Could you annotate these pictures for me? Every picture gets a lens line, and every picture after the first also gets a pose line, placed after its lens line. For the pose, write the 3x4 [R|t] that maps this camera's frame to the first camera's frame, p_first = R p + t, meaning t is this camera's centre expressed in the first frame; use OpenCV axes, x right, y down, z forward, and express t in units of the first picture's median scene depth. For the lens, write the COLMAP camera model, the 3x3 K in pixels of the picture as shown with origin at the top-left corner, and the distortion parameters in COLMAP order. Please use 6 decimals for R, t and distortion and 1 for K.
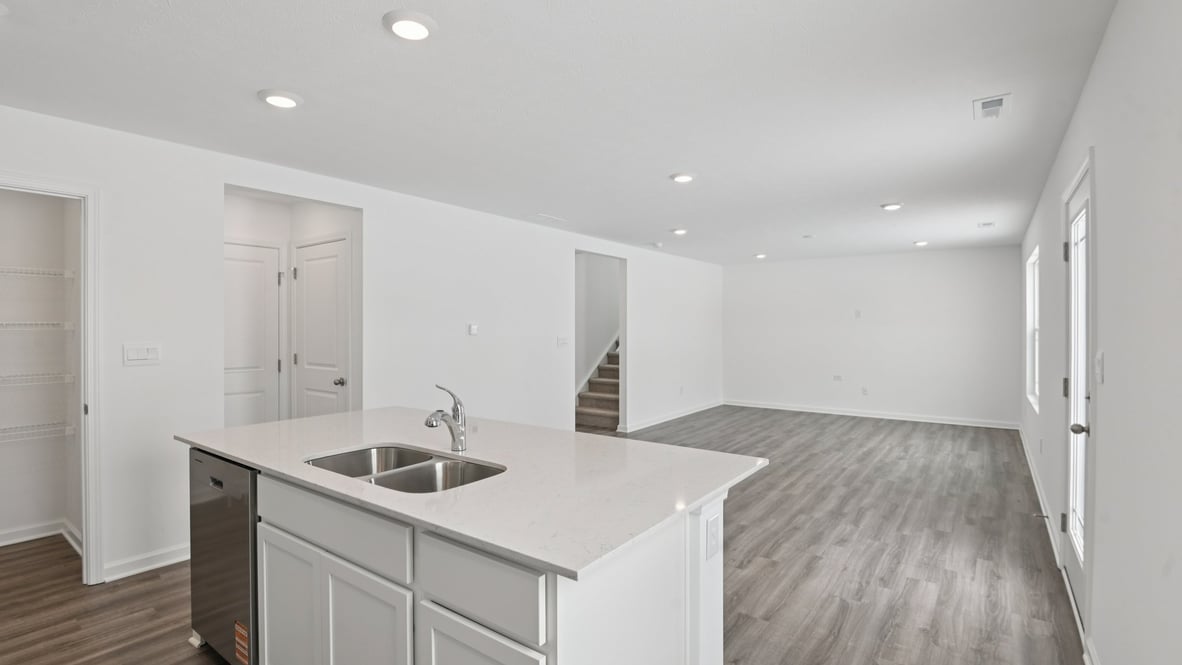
lens RADIAL K [[547.8, 0, 582.7], [0, 547.8, 327.8], [0, 0, 1]] dist [-0.002790, -0.007514]
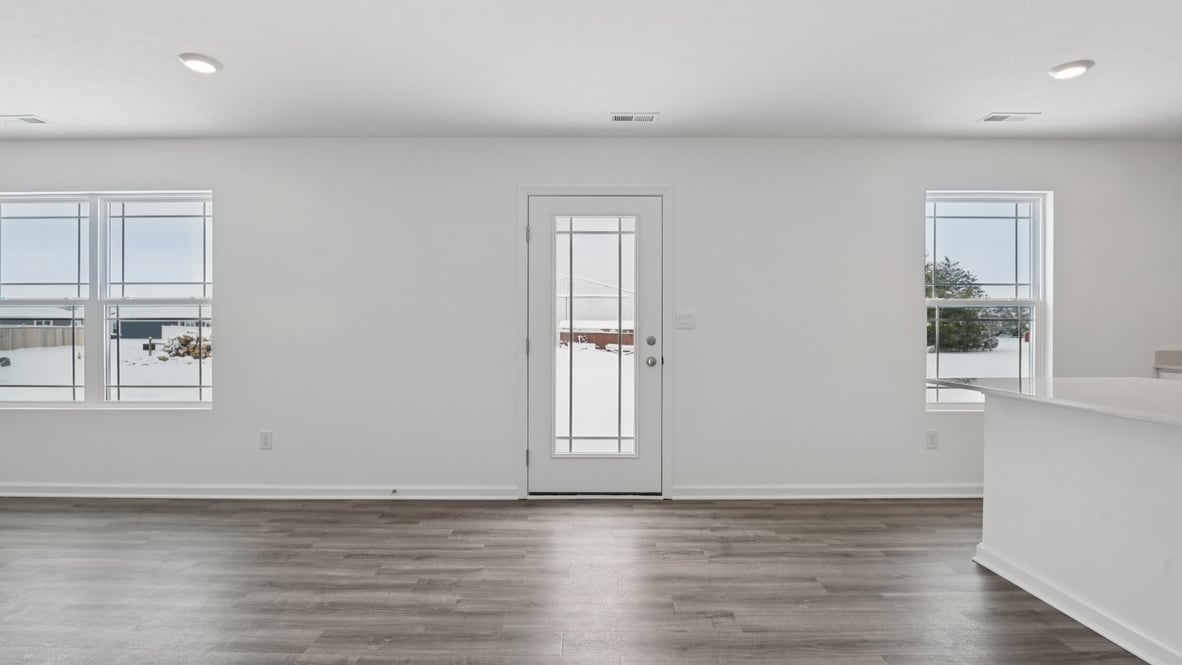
lens RADIAL K [[544.9, 0, 586.9], [0, 544.9, 331.1], [0, 0, 1]] dist [-0.004722, -0.008173]
pose [[-0.600775, -0.000653, 0.799418, -0.171580], [0.002682, 0.999992, 0.002833, 0.073876], [-0.799413, 0.003846, -0.600769, 1.655912]]
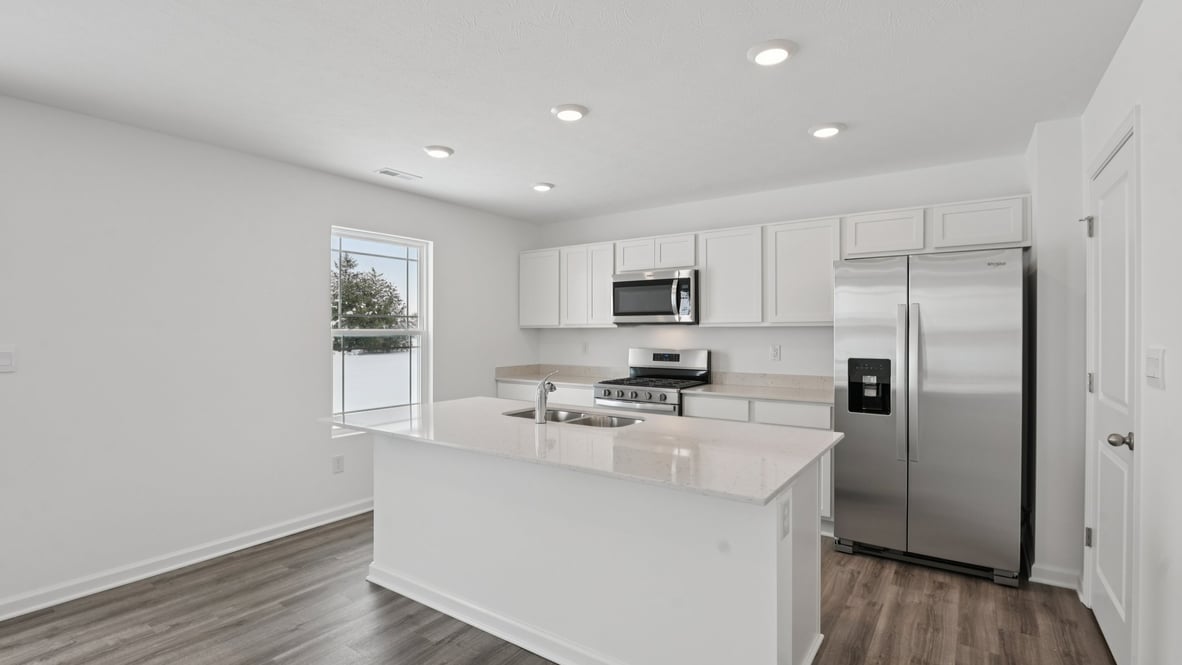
lens RADIAL K [[544.9, 0, 586.9], [0, 544.9, 331.1], [0, 0, 1]] dist [-0.004722, -0.008173]
pose [[-0.999527, 0.002467, -0.030648, -0.207934], [0.002422, 0.999996, 0.001506, 0.008695], [0.030651, 0.001431, -0.999529, 1.593809]]
